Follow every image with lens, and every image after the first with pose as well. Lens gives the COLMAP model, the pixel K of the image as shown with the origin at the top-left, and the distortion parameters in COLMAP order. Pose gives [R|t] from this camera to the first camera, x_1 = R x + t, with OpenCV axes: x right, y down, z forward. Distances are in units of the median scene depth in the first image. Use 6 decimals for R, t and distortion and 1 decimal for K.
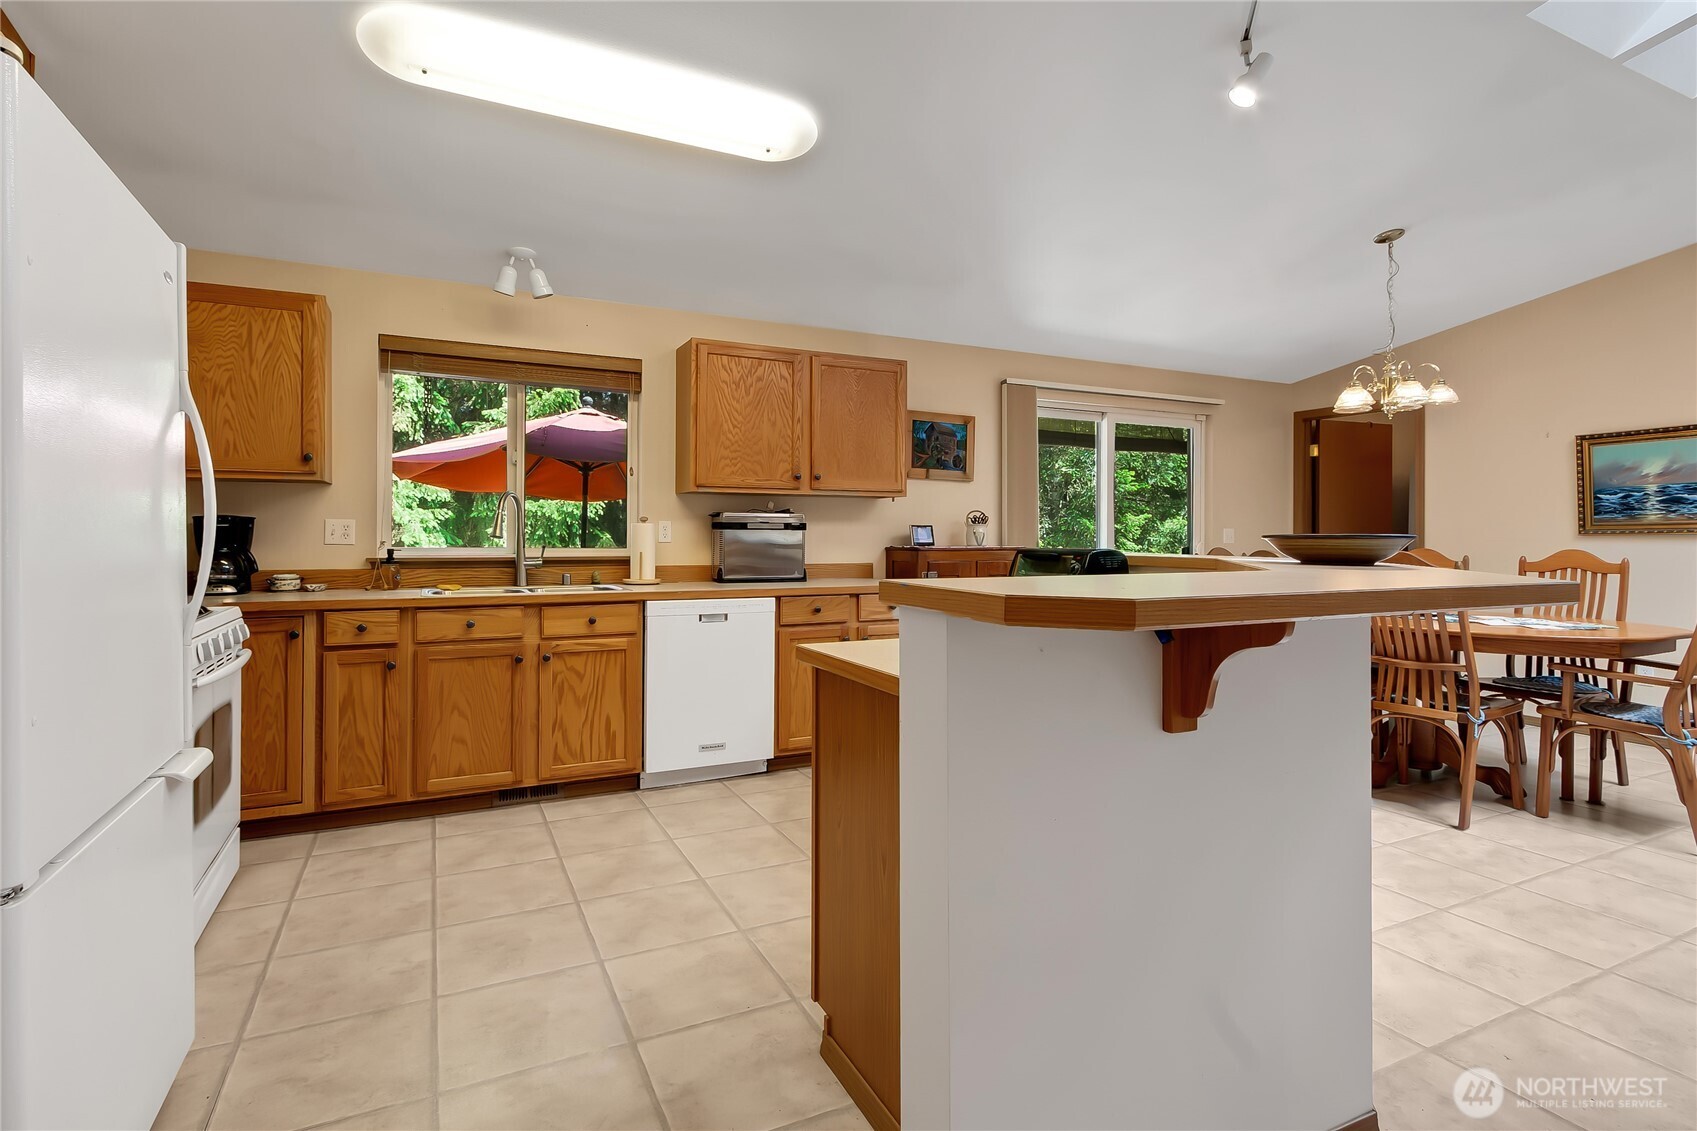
lens RADIAL K [[817.8, 0, 829.5], [0, 817.8, 541.1], [0, 0, 1]] dist [0.001215, 0.000071]
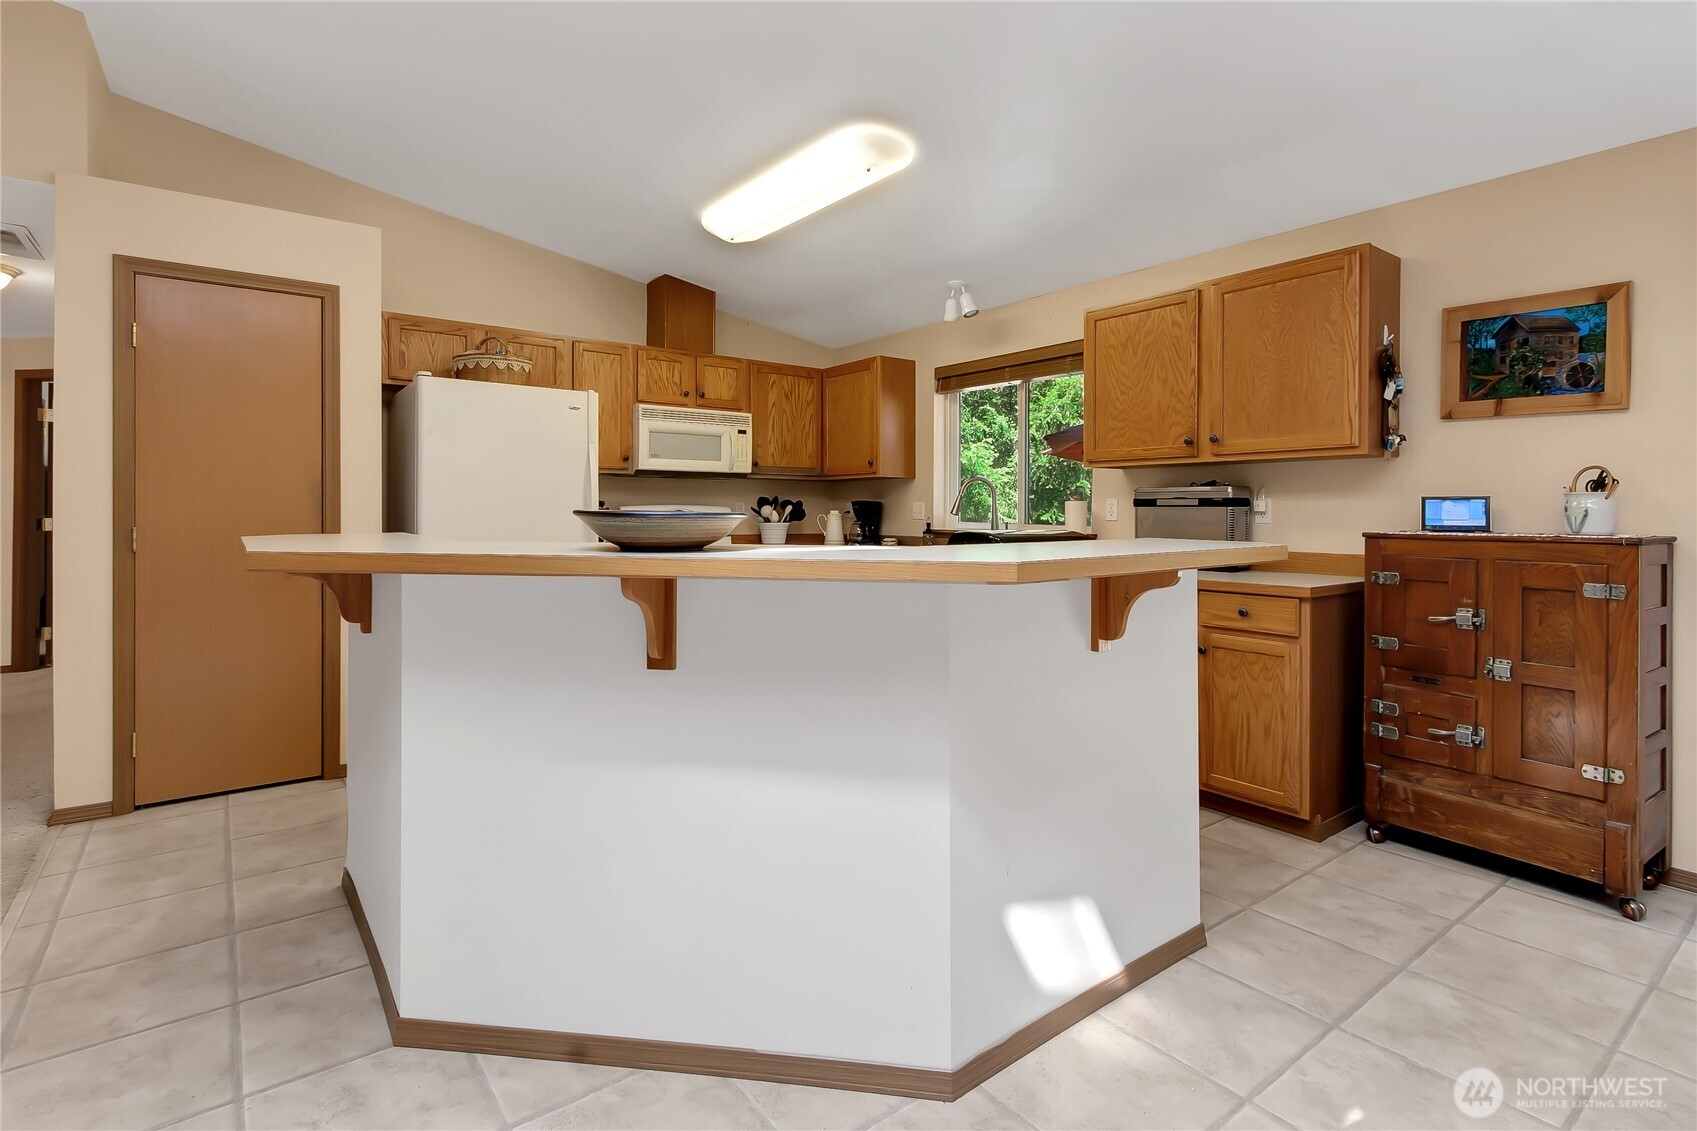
lens RADIAL K [[817.8, 0, 845.6], [0, 817.8, 525.9], [0, 0, 1]] dist [0.001215, 0.000071]
pose [[0.213941, 0.015706, -0.976720, 0.707445], [-0.007600, 0.999867, 0.014413, -0.003580], [0.976817, 0.004340, 0.214032, 0.507654]]
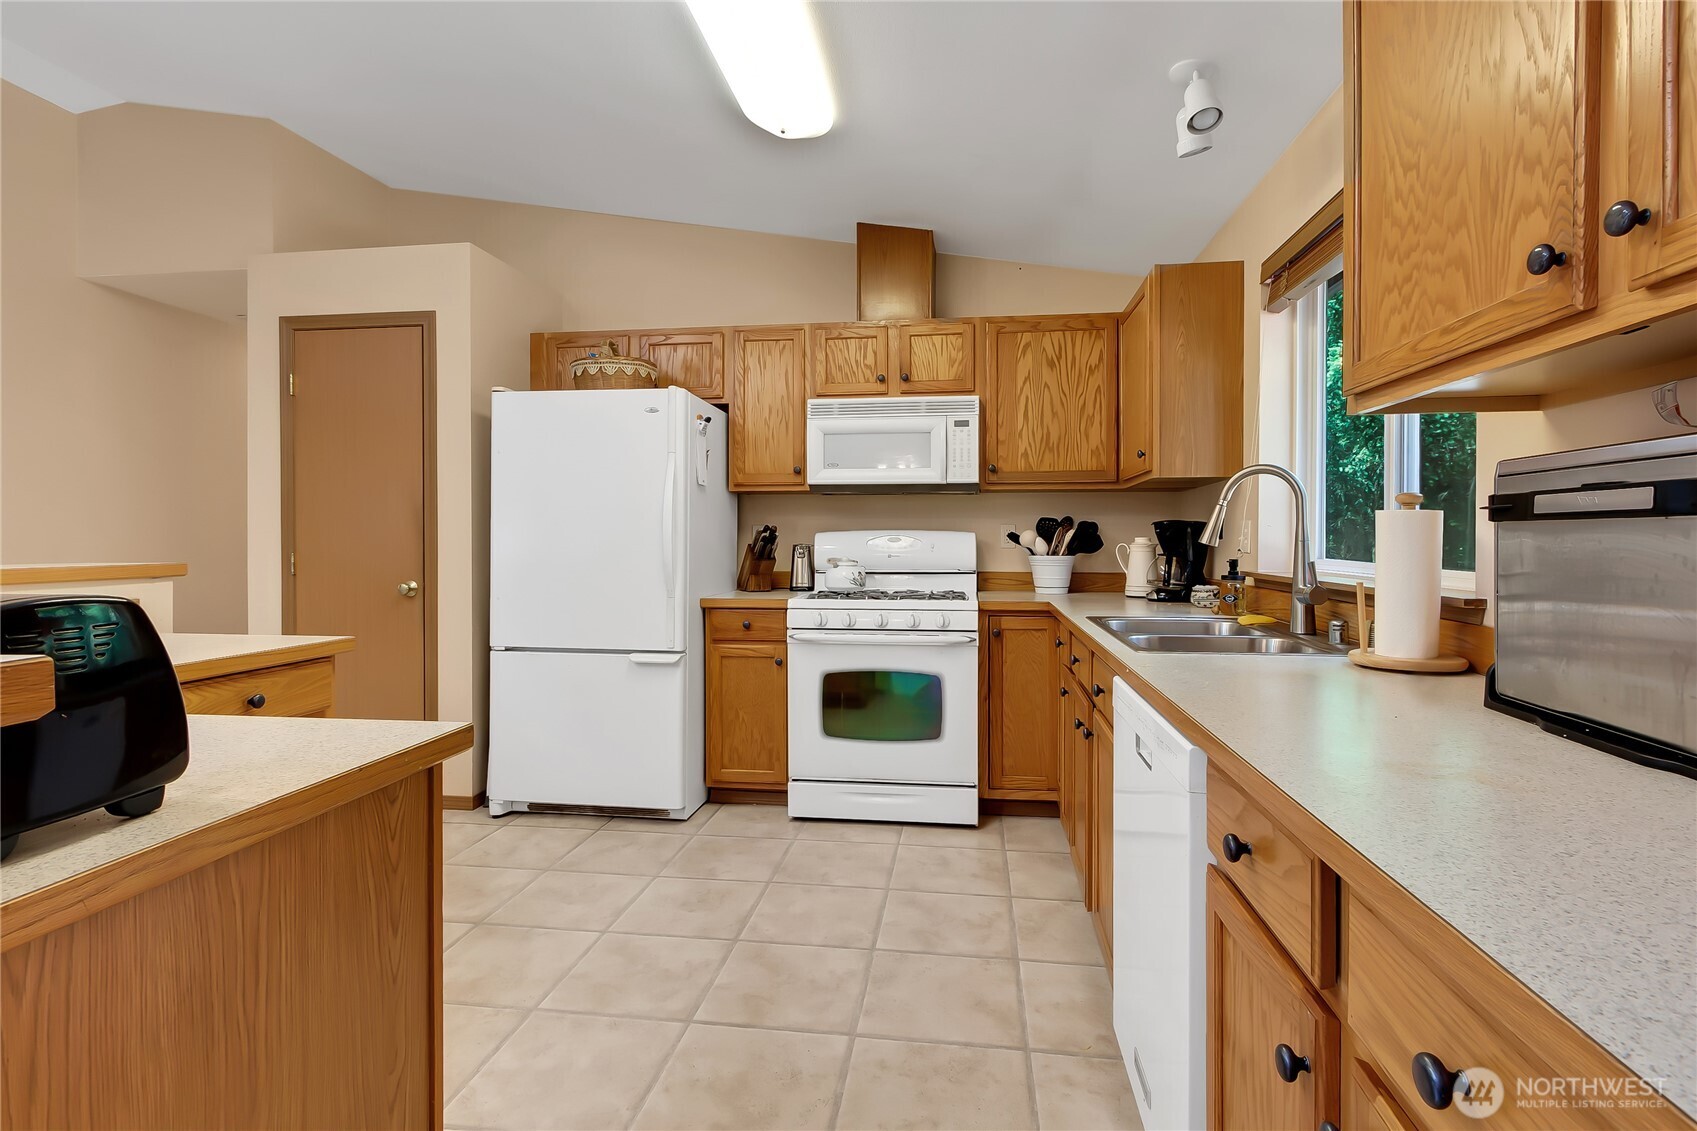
lens RADIAL K [[817.8, 0, 852.9], [0, 817.8, 557.4], [0, 0, 1]] dist [0.001215, 0.000071]
pose [[-0.547203, 0.015873, -0.836850, 0.237169], [-0.008849, 0.999655, 0.024747, -0.007001], [0.836953, 0.020947, -0.546873, 0.999960]]
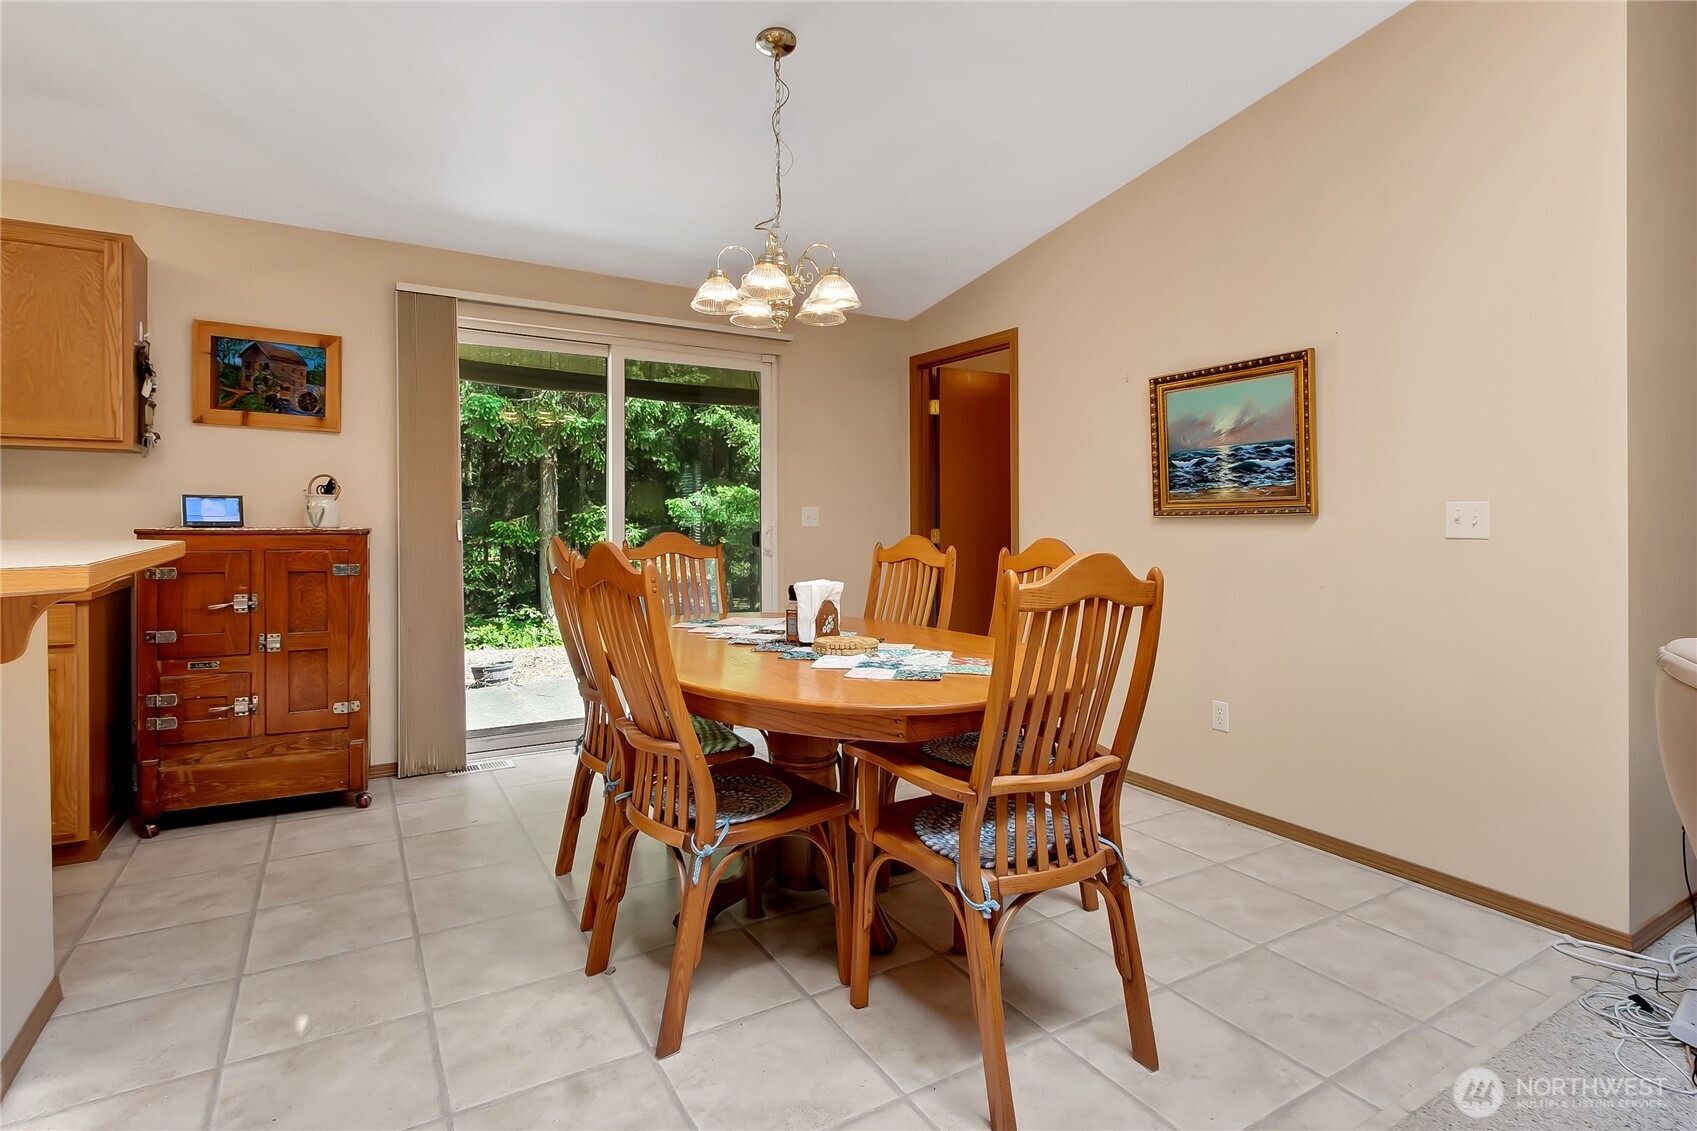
lens RADIAL K [[817.8, 0, 826.0], [0, 817.8, 531.3], [0, 0, 1]] dist [0.001215, 0.000071]
pose [[0.995871, 0.005034, 0.090637, 0.638100], [-0.006302, 0.999886, 0.013709, -0.002834], [-0.090558, -0.014224, 0.995790, 0.348882]]
